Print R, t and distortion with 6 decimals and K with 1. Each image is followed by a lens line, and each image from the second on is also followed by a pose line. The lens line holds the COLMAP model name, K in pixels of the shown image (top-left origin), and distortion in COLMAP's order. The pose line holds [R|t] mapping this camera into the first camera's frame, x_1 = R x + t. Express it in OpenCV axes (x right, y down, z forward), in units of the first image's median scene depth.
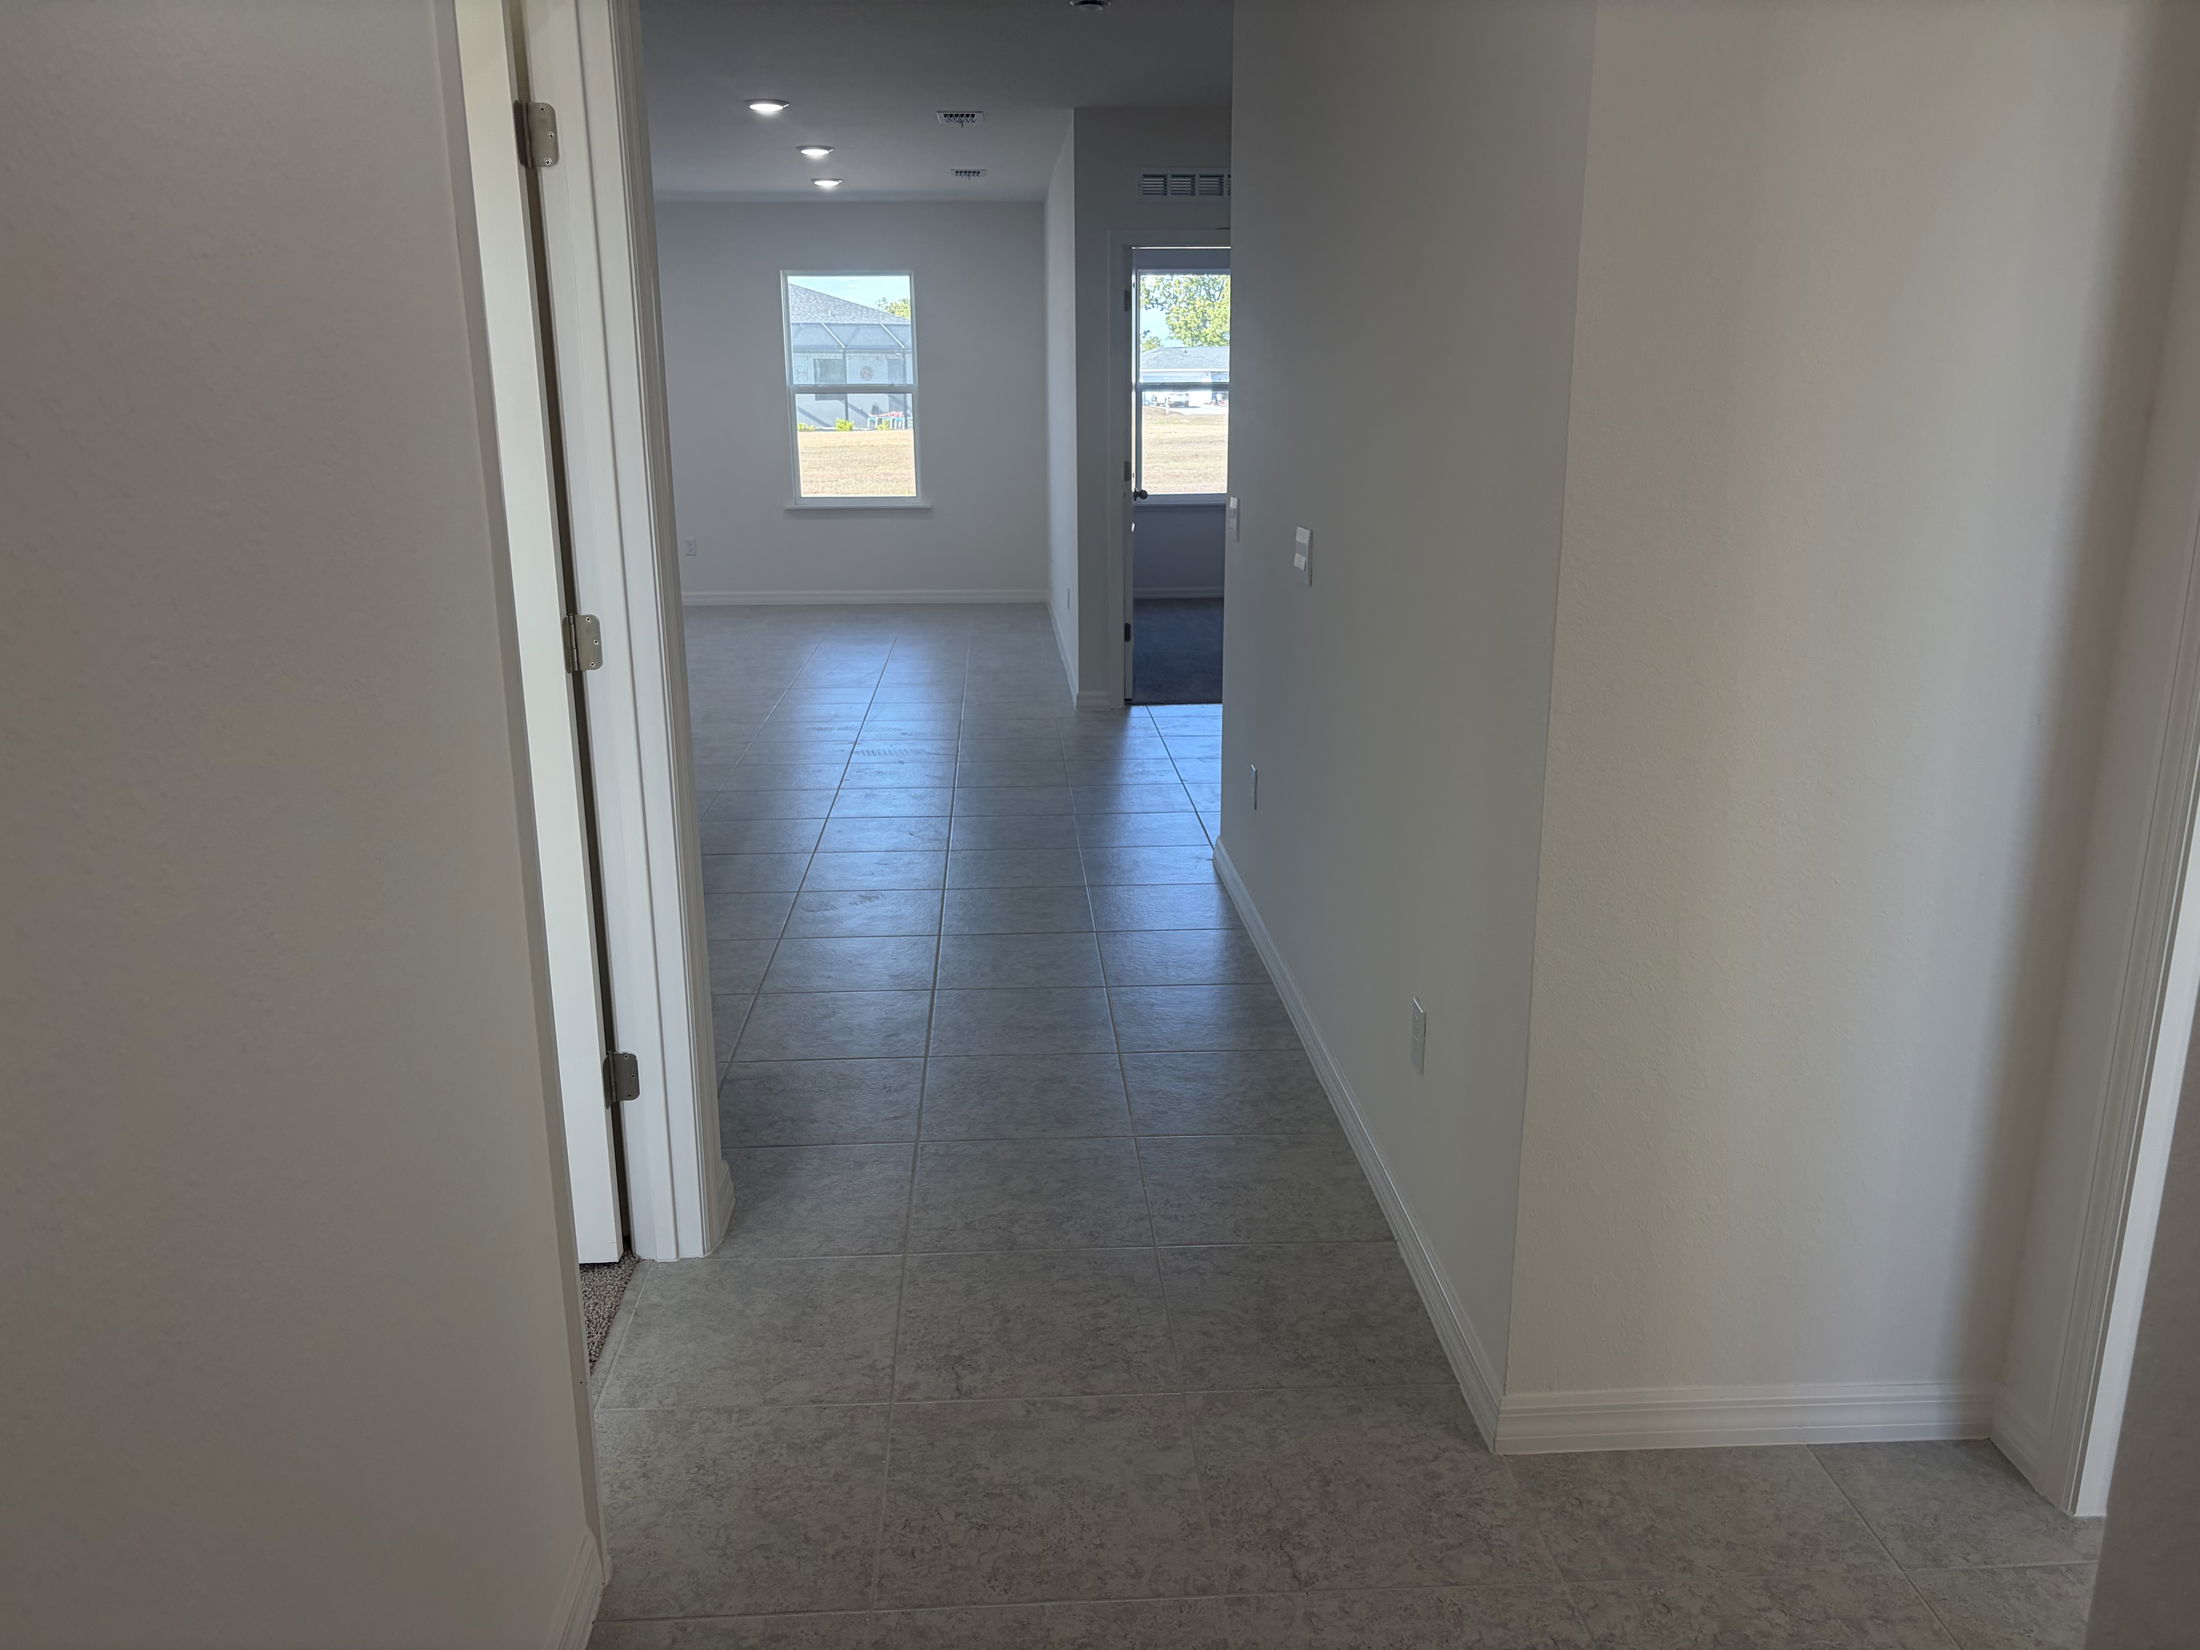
lens RADIAL K [[1659.3, 0, 1100.0], [0, 1659.3, 825.0], [0, 0, 1]] dist [0.009989, 0.001820]
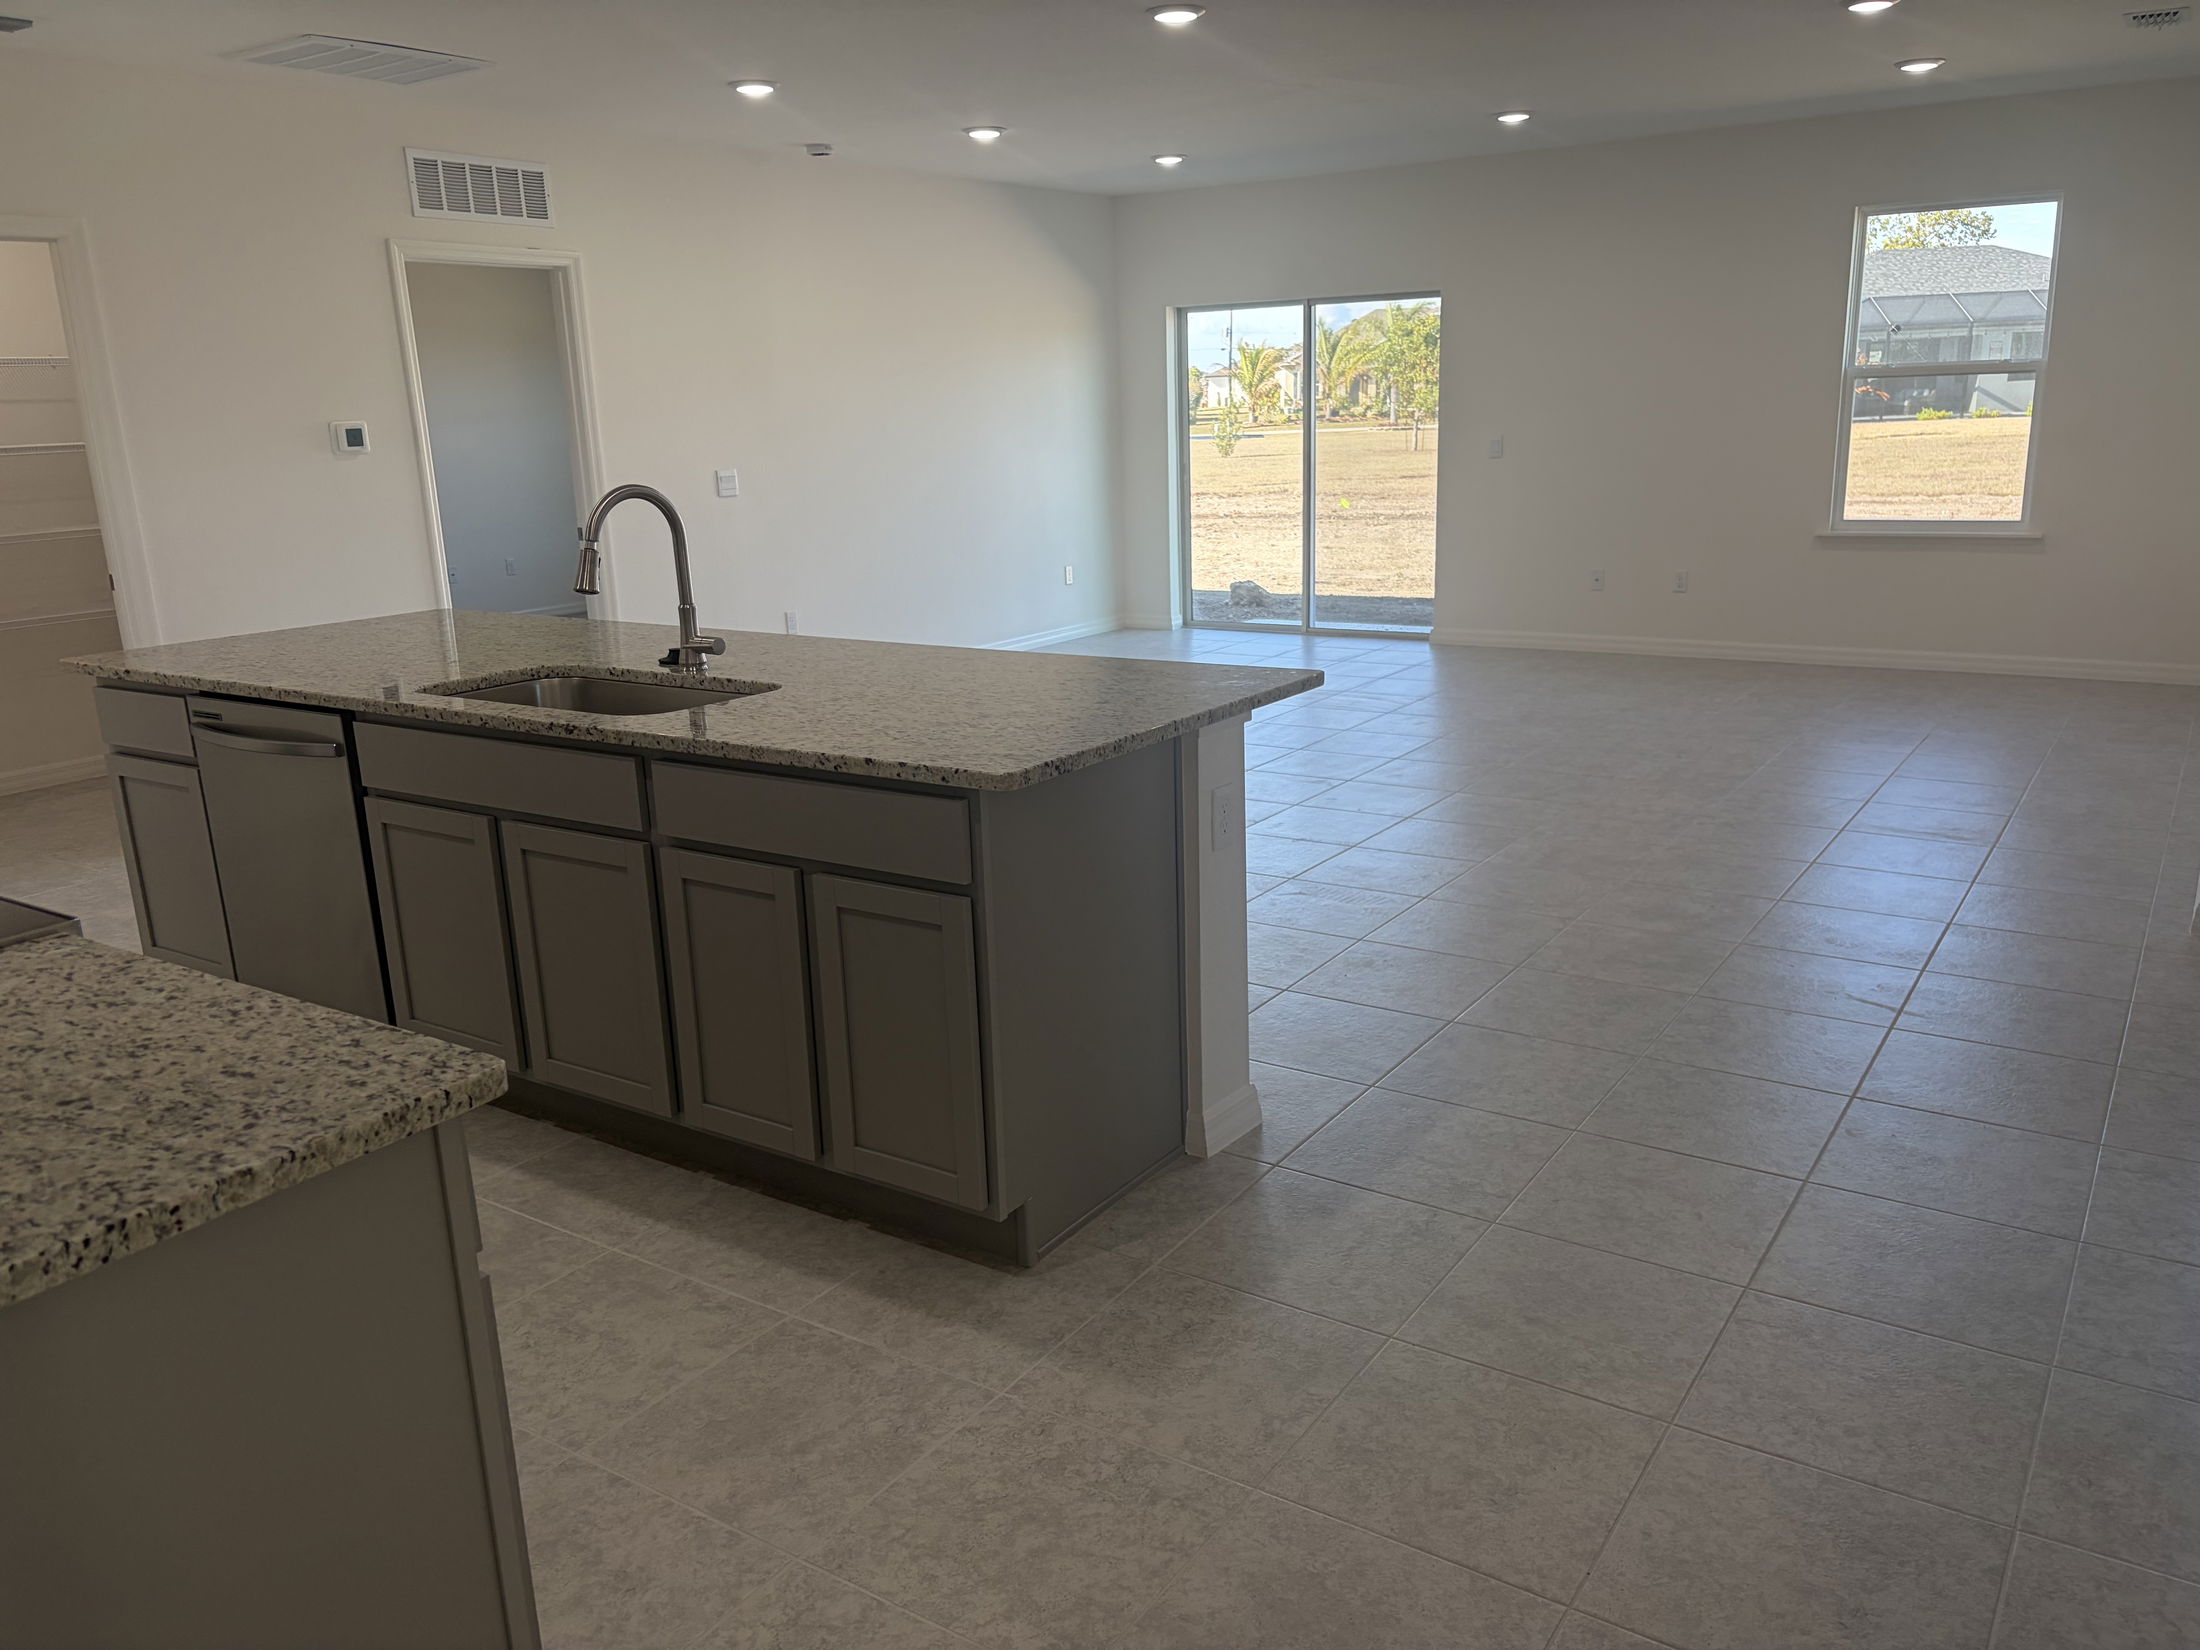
lens RADIAL K [[1659.3, 0, 1100.0], [0, 1659.3, 825.0], [0, 0, 1]] dist [0.009989, 0.001820]
pose [[0.795383, 0.130213, -0.591955, 0.015813], [-0.126044, 0.990834, 0.048594, -0.070730], [0.592857, 0.035962, 0.804505, 0.264078]]
